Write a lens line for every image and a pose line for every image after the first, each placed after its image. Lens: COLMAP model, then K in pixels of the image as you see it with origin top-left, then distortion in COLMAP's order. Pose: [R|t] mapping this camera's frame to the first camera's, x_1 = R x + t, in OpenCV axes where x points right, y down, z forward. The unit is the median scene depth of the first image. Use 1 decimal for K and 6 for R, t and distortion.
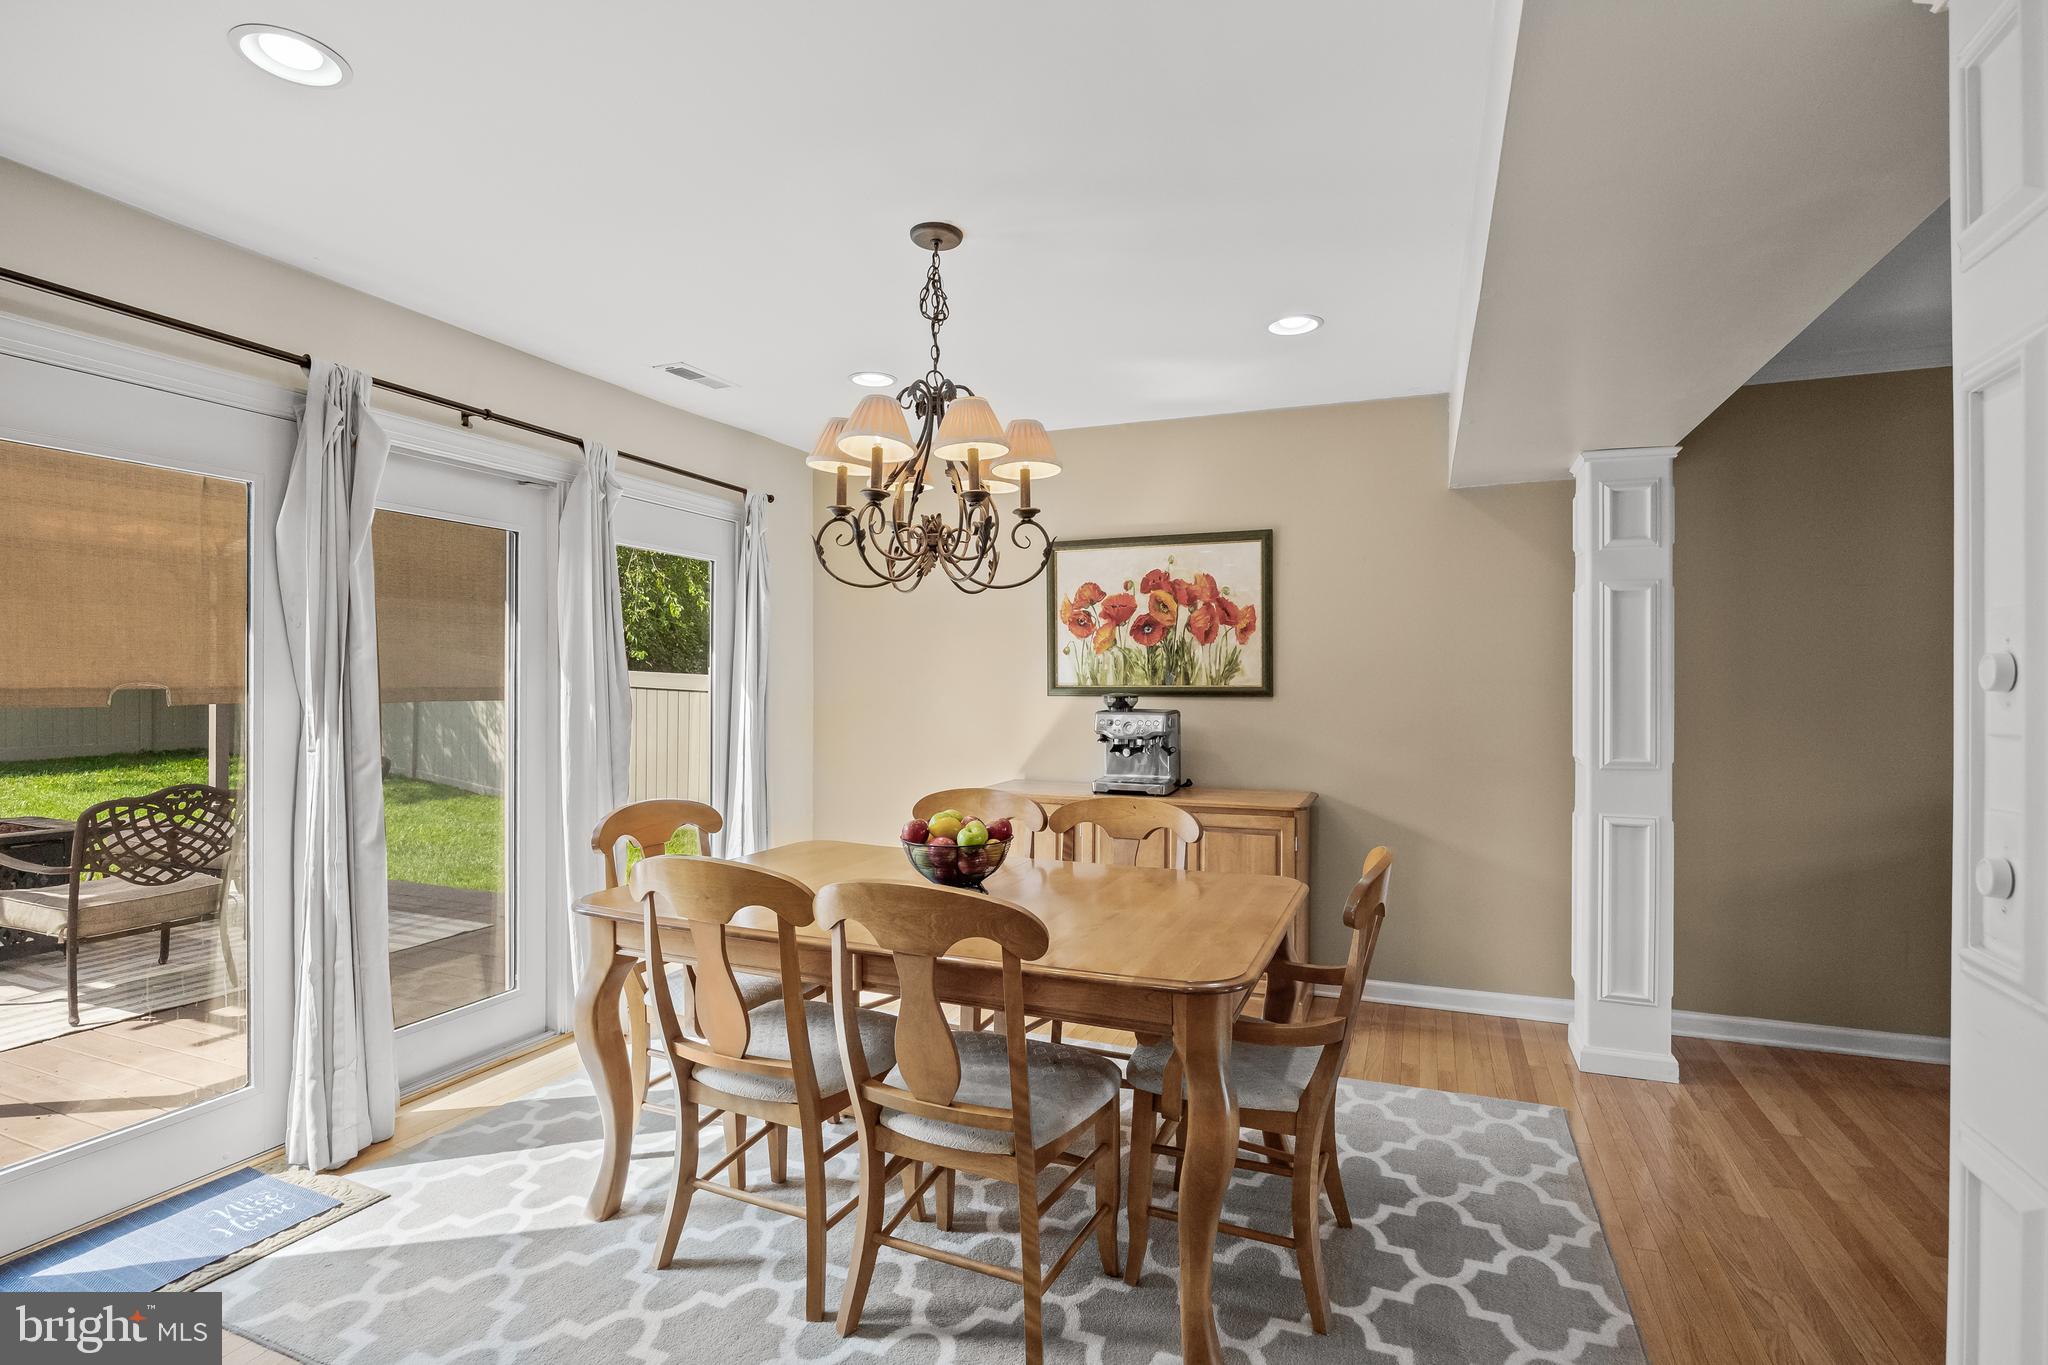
lens RADIAL K [[992.3, 0, 1029.2], [0, 992.3, 674.8], [0, 0, 1]] dist [-0.006763, -0.000440]
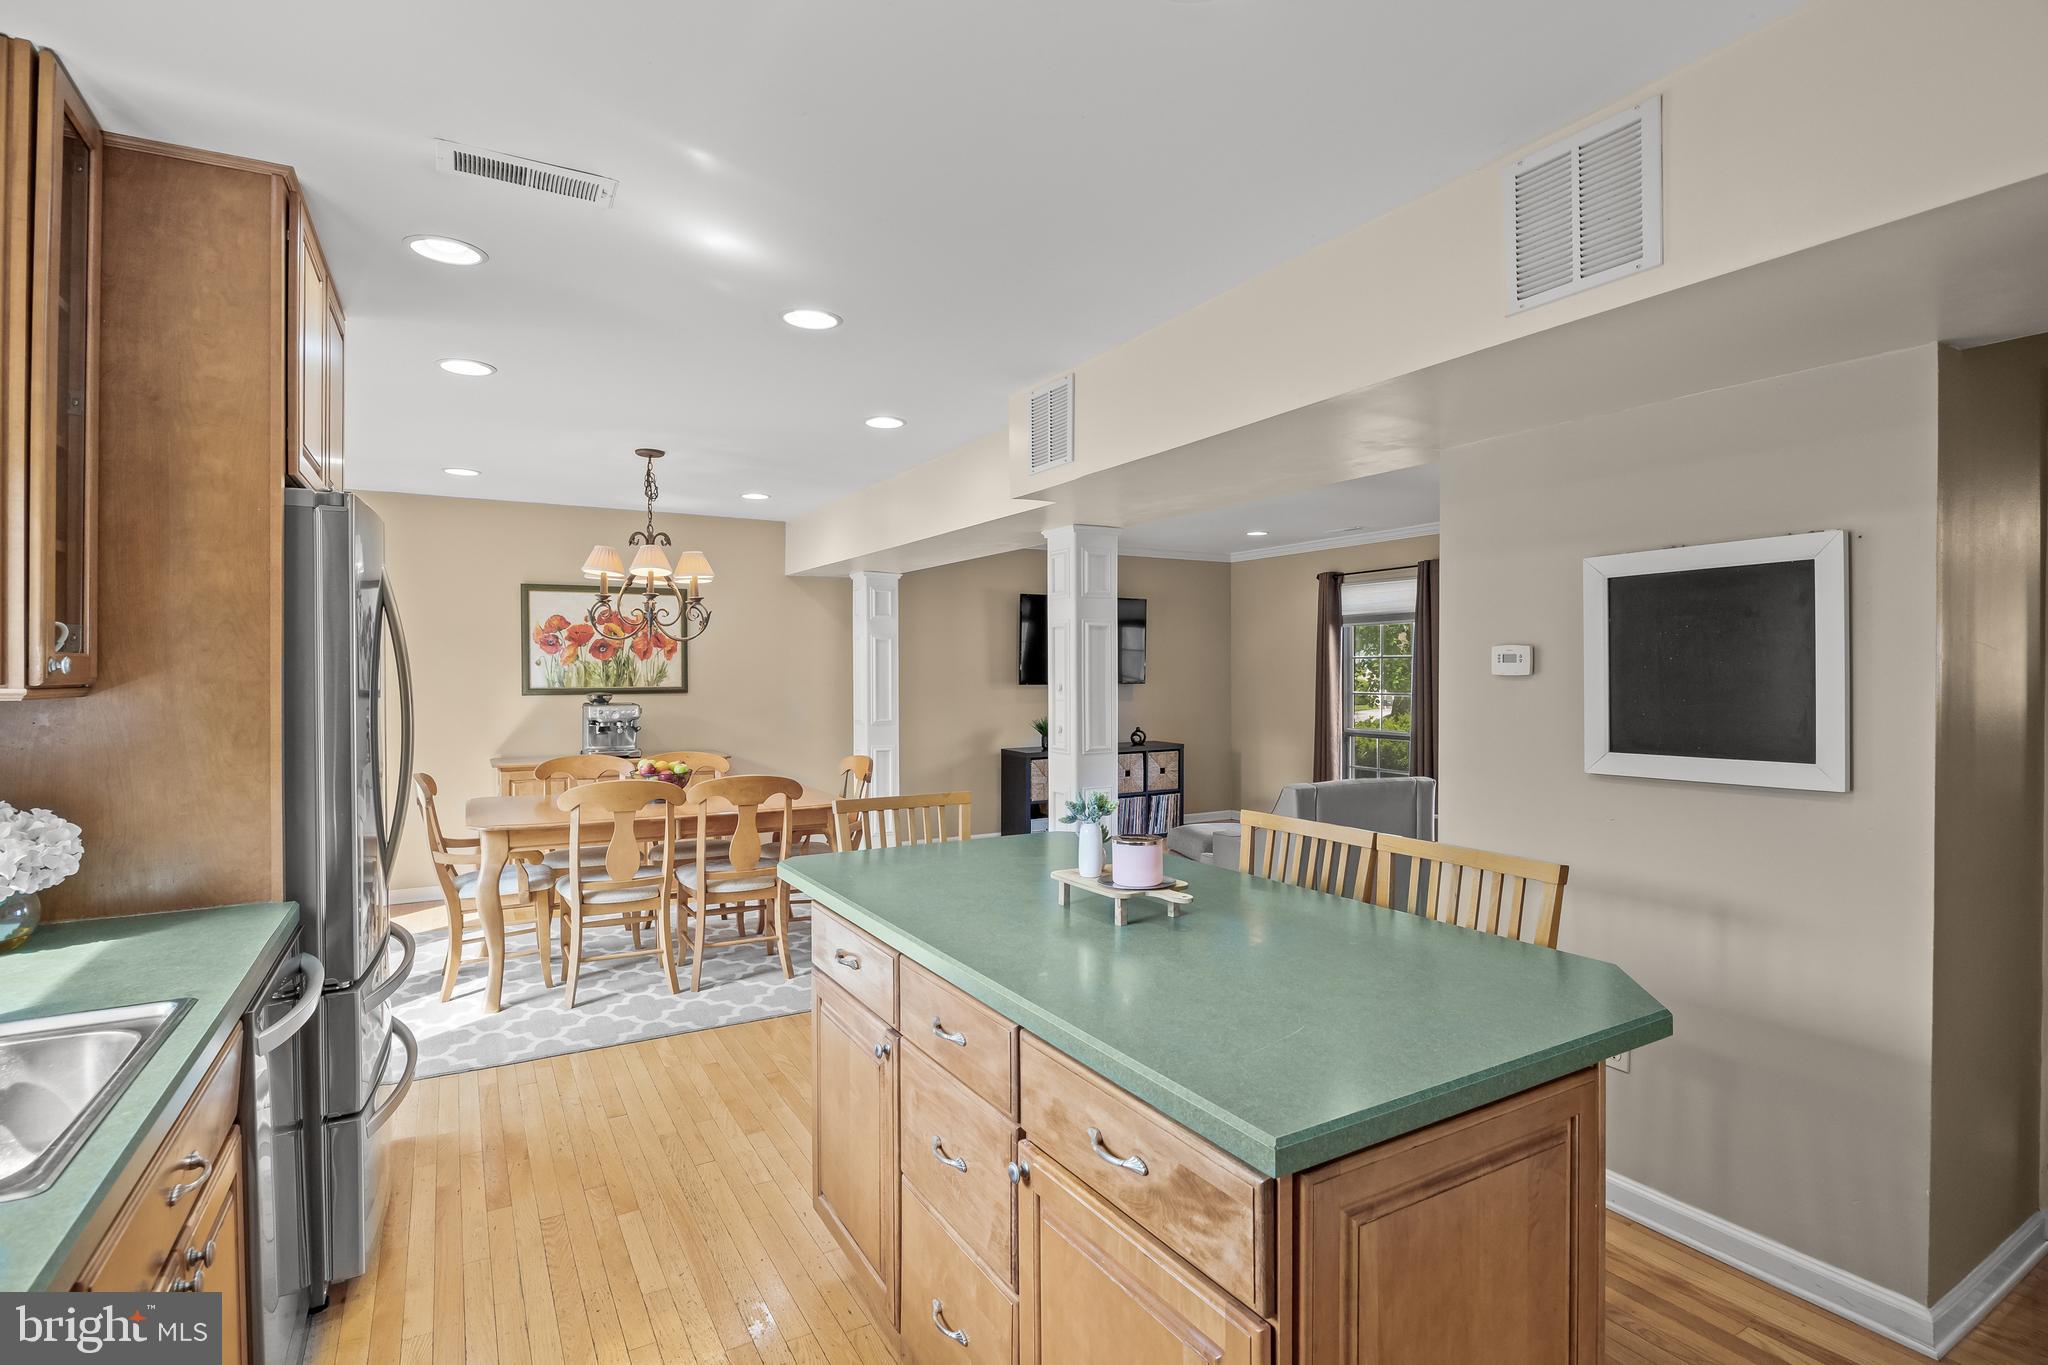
lens RADIAL K [[992.3, 0, 1029.9], [0, 992.3, 675.5], [0, 0, 1]] dist [-0.006763, -0.000440]
pose [[0.614494, -0.008662, 0.788874, -0.666574], [-0.003705, 0.999897, 0.013865, -0.029699], [-0.788913, -0.011442, 0.614399, -0.421109]]
